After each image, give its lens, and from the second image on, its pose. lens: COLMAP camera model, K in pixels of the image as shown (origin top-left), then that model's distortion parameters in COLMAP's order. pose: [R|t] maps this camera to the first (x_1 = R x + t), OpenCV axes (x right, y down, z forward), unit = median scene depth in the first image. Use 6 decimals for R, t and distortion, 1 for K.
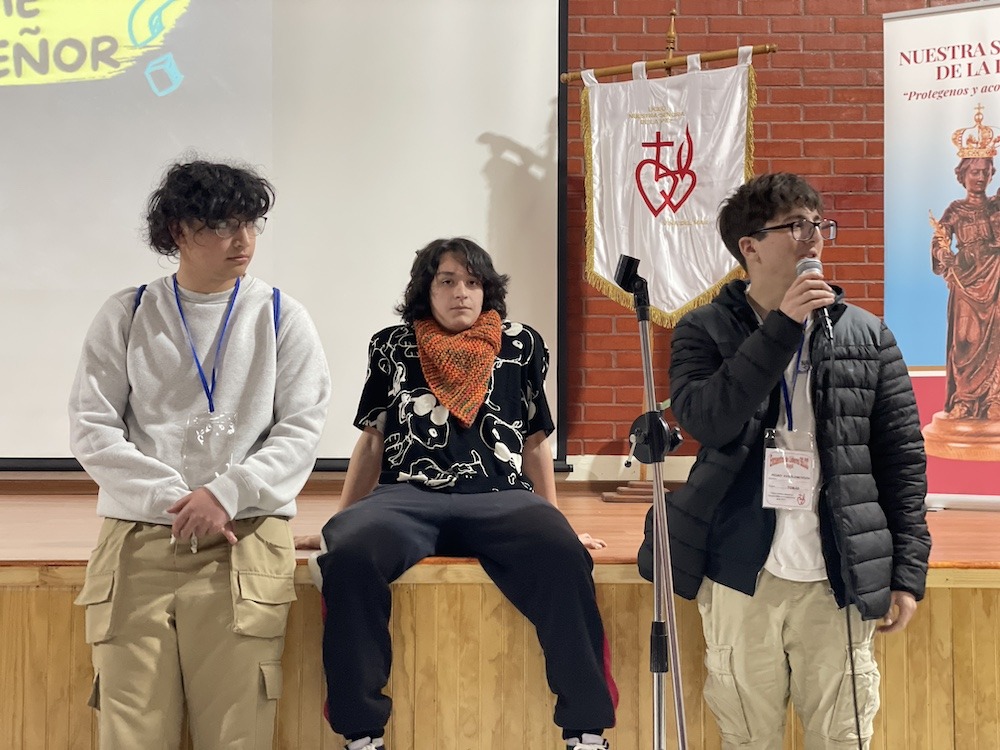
lens RADIAL K [[1495.0, 0, 497.6], [0, 1495.0, 361.1], [0, 0, 1]] dist [0.210595, -0.582834]
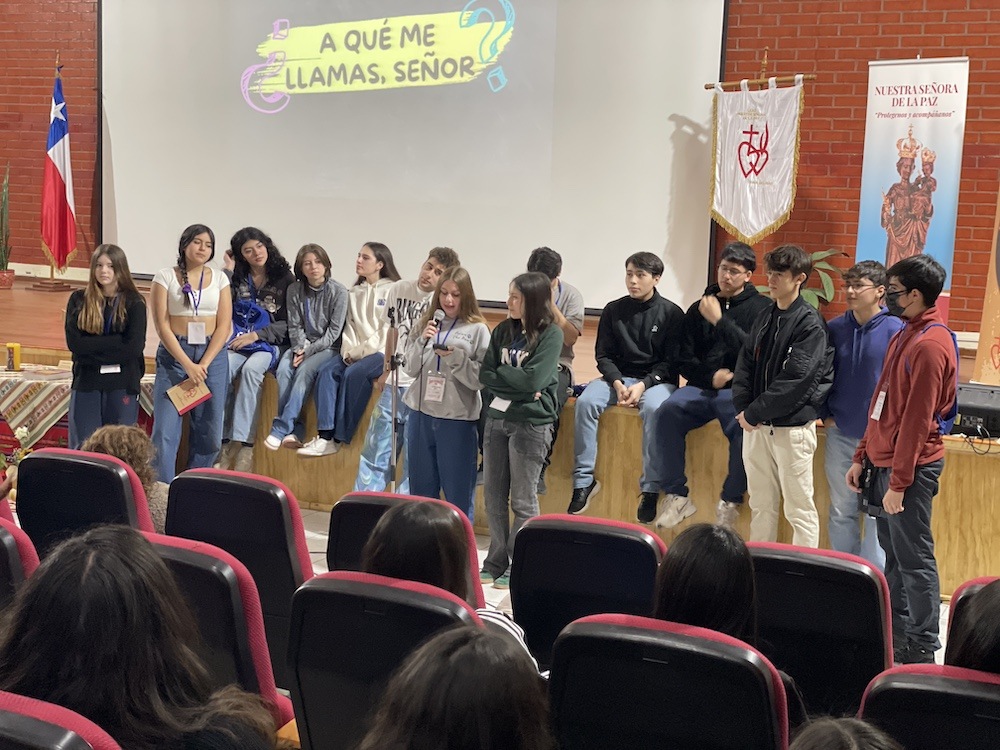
lens RADIAL K [[1495.0, 0, 497.6], [0, 1495.0, 361.1], [0, 0, 1]] dist [0.210595, -0.582834]
pose [[0.902019, 0.080367, -0.424149, 0.575490], [-0.009620, 0.986016, 0.166370, -0.169943], [0.431589, -0.145988, 0.890179, -0.617565]]
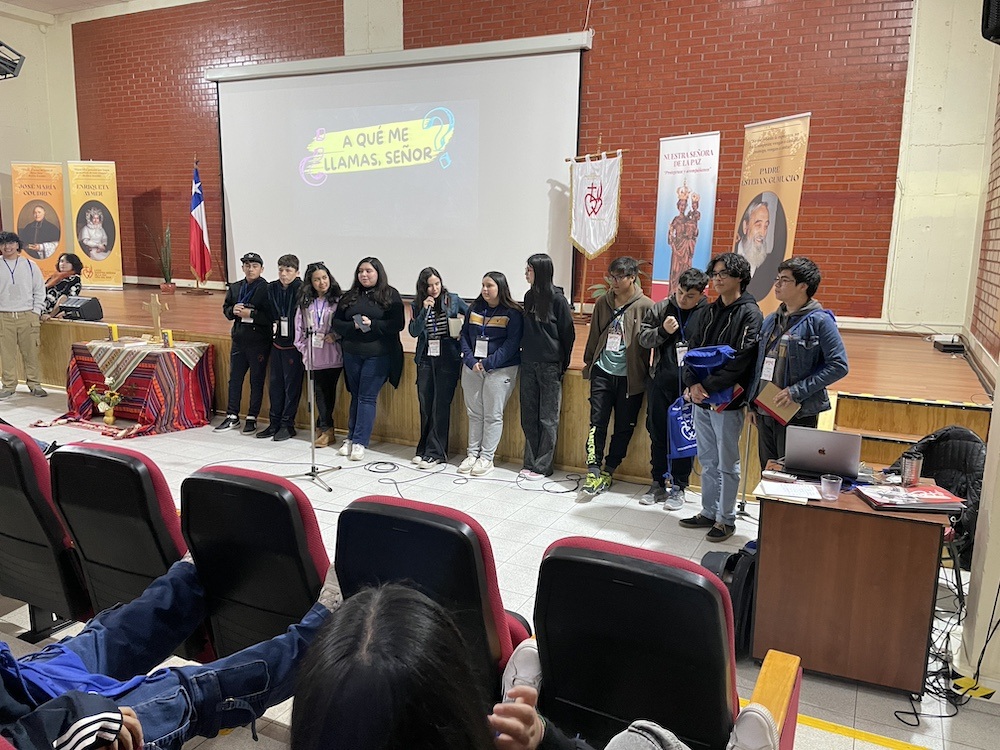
lens RADIAL K [[767.7, 0, 507.0], [0, 767.7, 377.6], [0, 0, 1]] dist [0.088214, -0.117030]
pose [[0.891651, 0.093728, -0.442914, 0.603176], [0.006564, 0.975555, 0.219658, -0.118467], [0.452675, -0.198766, 0.869240, -0.303171]]
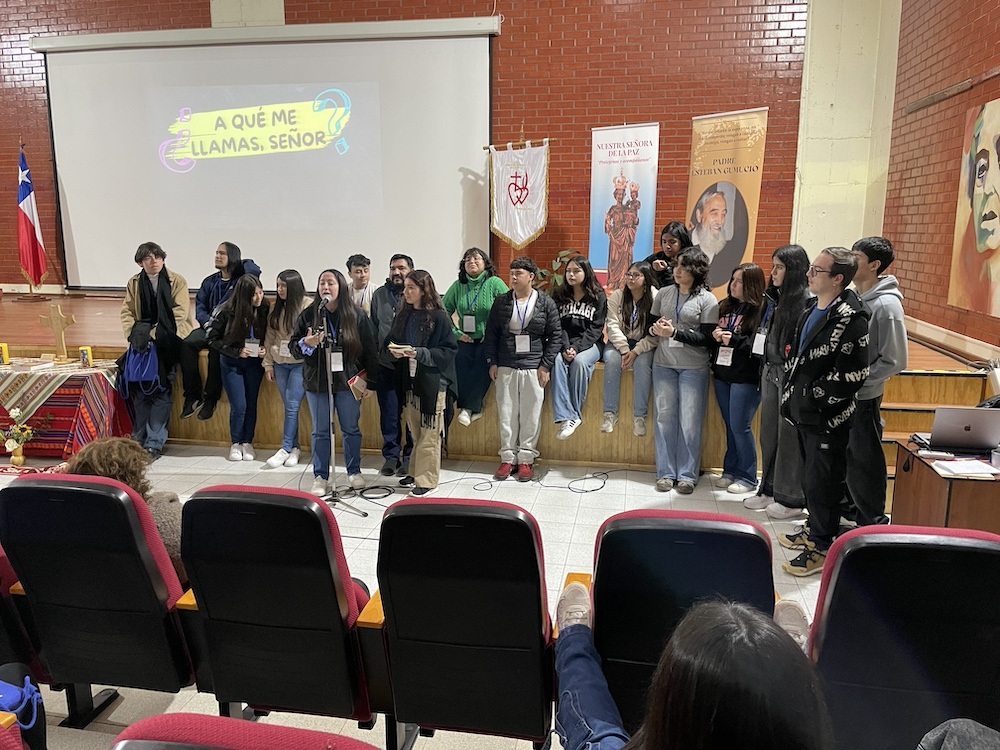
lens RADIAL K [[766.6, 0, 506.1], [0, 766.6, 374.6], [0, 0, 1]] dist [0.089713, -0.126865]
pose [[0.982690, 0.033603, -0.182187, 0.344006], [0.010460, 0.971780, 0.235659, -0.126547], [0.184965, -0.233485, 0.954606, -0.349464]]
